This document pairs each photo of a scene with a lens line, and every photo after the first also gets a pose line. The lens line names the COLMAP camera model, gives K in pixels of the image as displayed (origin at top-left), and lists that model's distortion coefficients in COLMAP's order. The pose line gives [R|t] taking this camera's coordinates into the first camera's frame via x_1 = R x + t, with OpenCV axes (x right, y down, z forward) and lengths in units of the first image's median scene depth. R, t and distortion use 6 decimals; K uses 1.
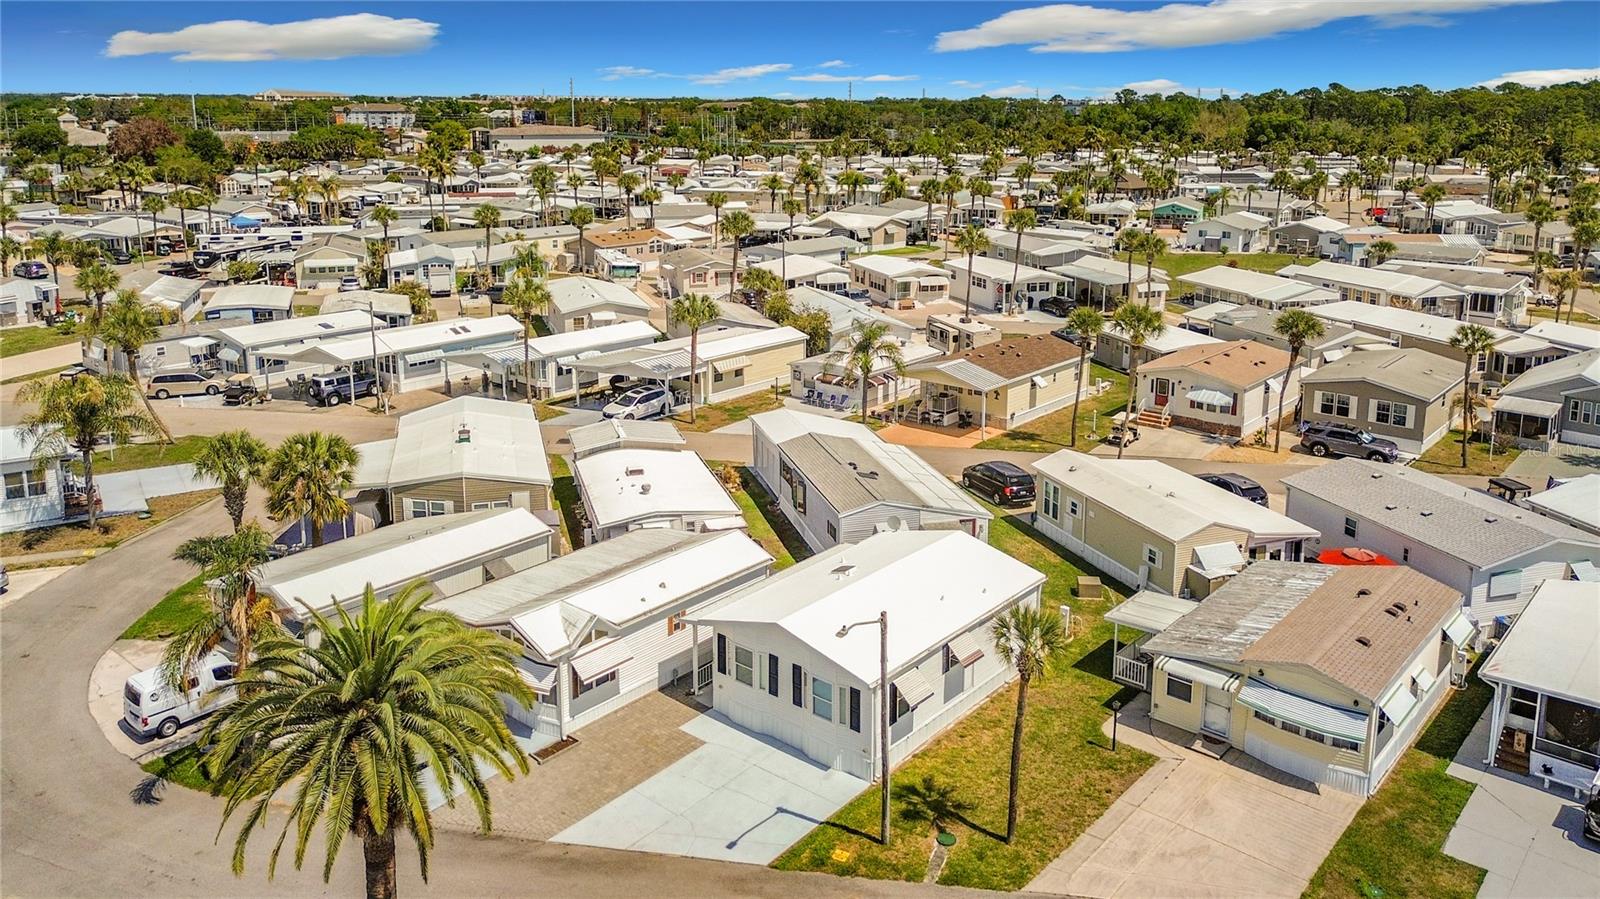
lens RADIAL K [[1173.3, 0, 796.4], [0, 1173.3, 349.3], [0, 0, 1]] dist [0.109090, -0.199647]
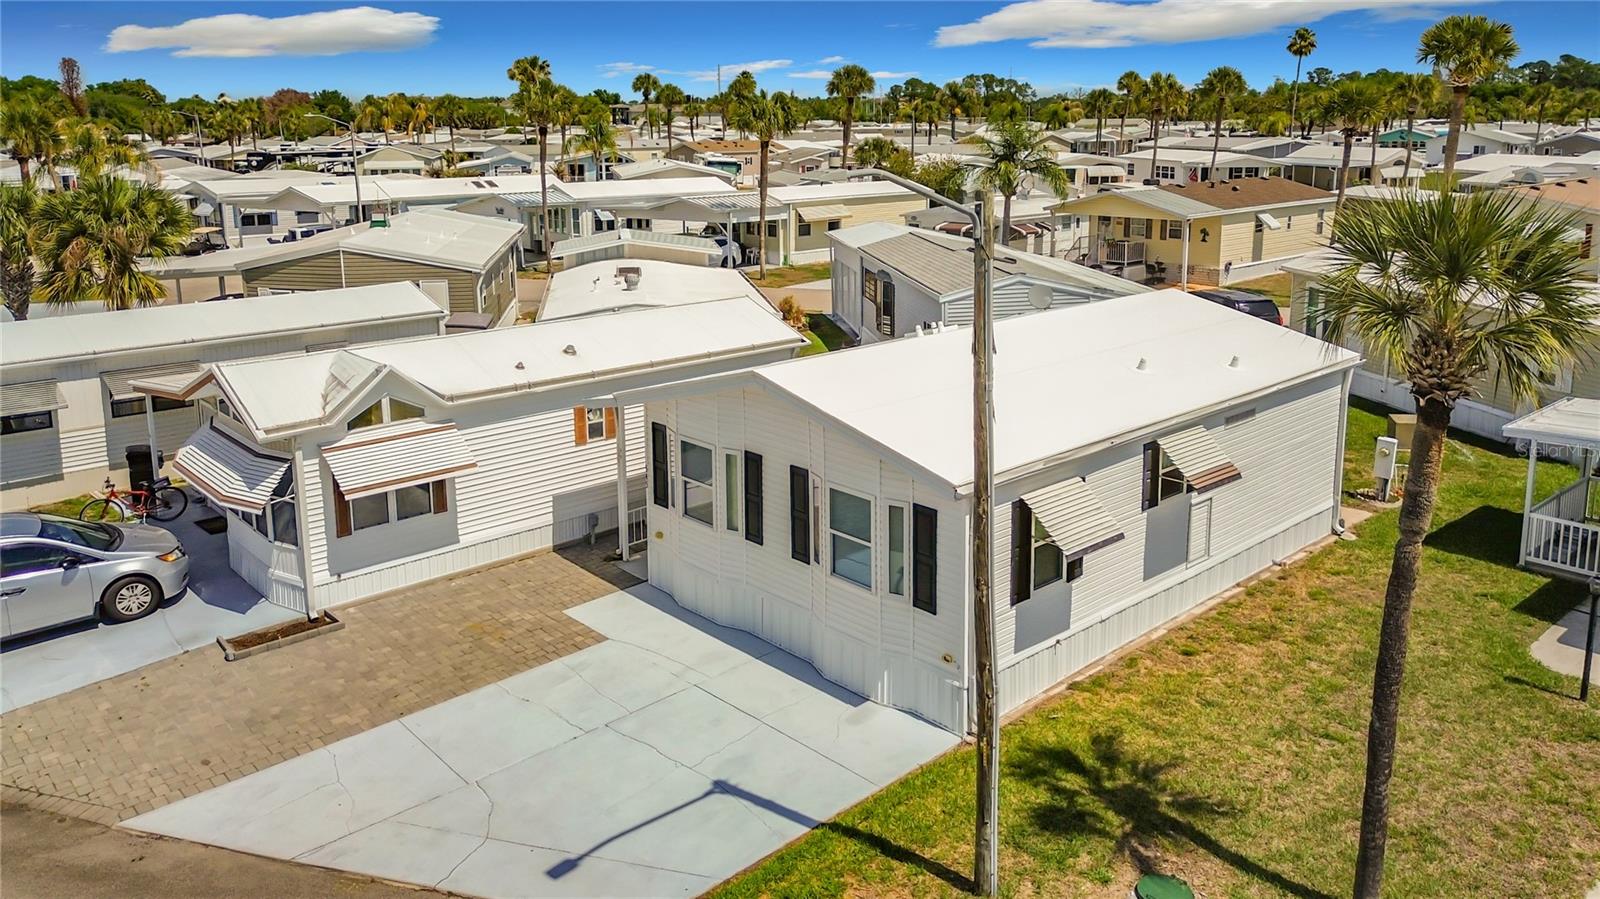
lens RADIAL K [[1161.8, 0, 790.3], [0, 1161.8, 392.6], [0, 0, 1]] dist [0.057612, -0.059107]
pose [[0.990203, 0.014520, -0.138882, 0.054851], [-0.011959, 0.999743, 0.019253, 0.225551], [0.139126, -0.017403, 0.990122, 0.561279]]
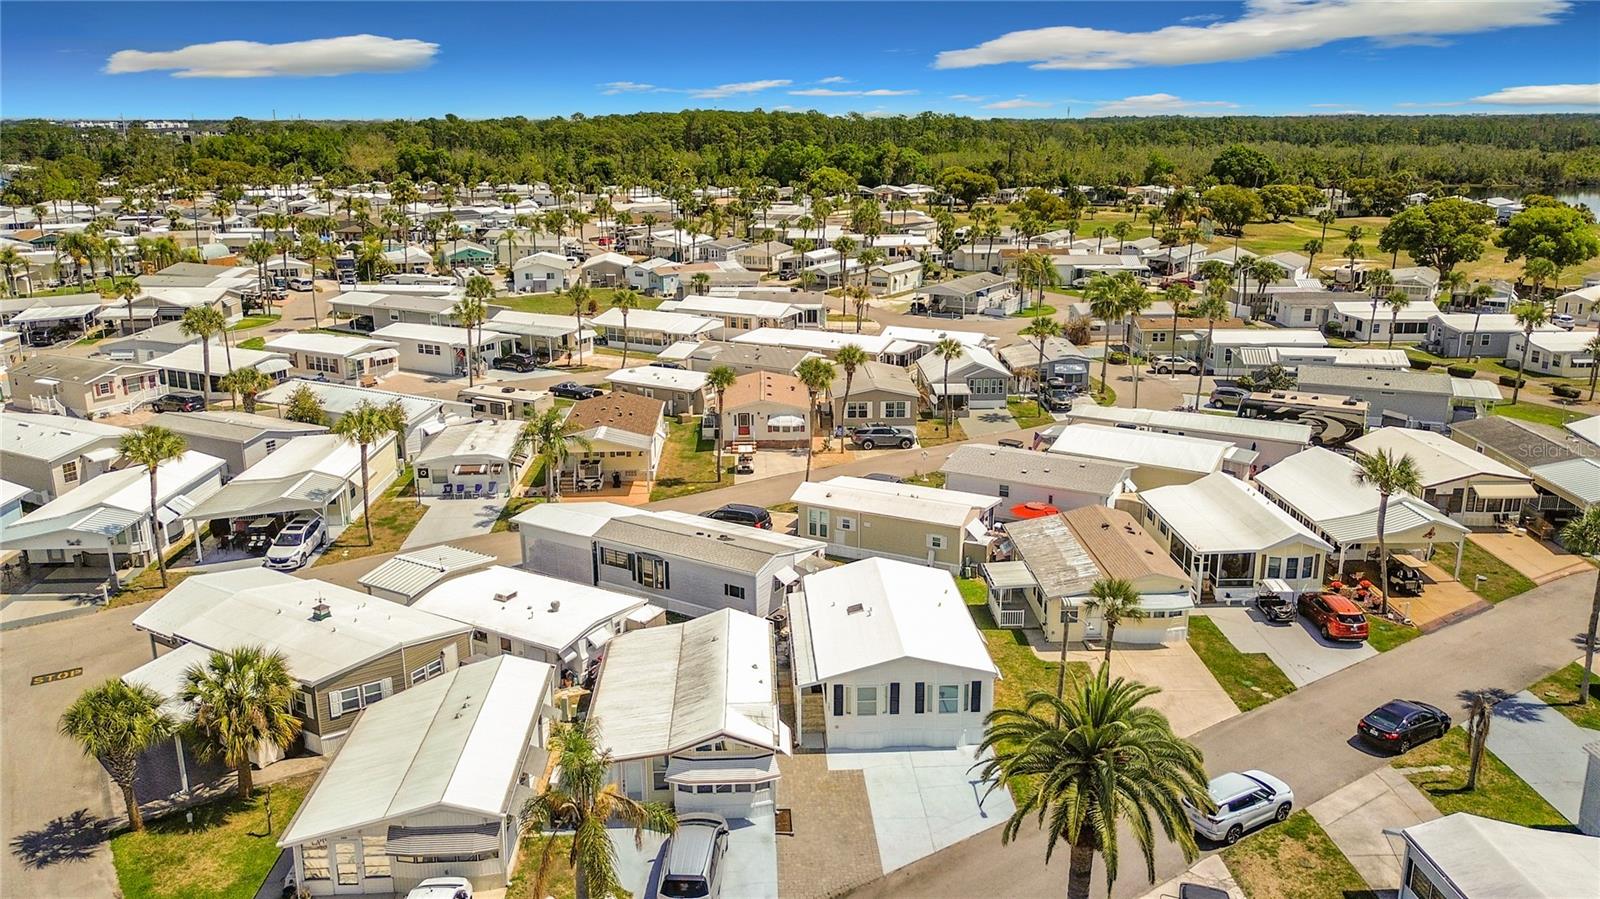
lens RADIAL K [[1131.4, 0, 800.0], [0, 1131.4, 449.5], [0, 0, 1]] dist [0.114419, -0.149397]
pose [[0.723720, -0.195380, 0.661858, -0.844182], [0.146711, 0.980721, 0.129084, -0.158033], [-0.674318, 0.003681, 0.738432, 0.163648]]
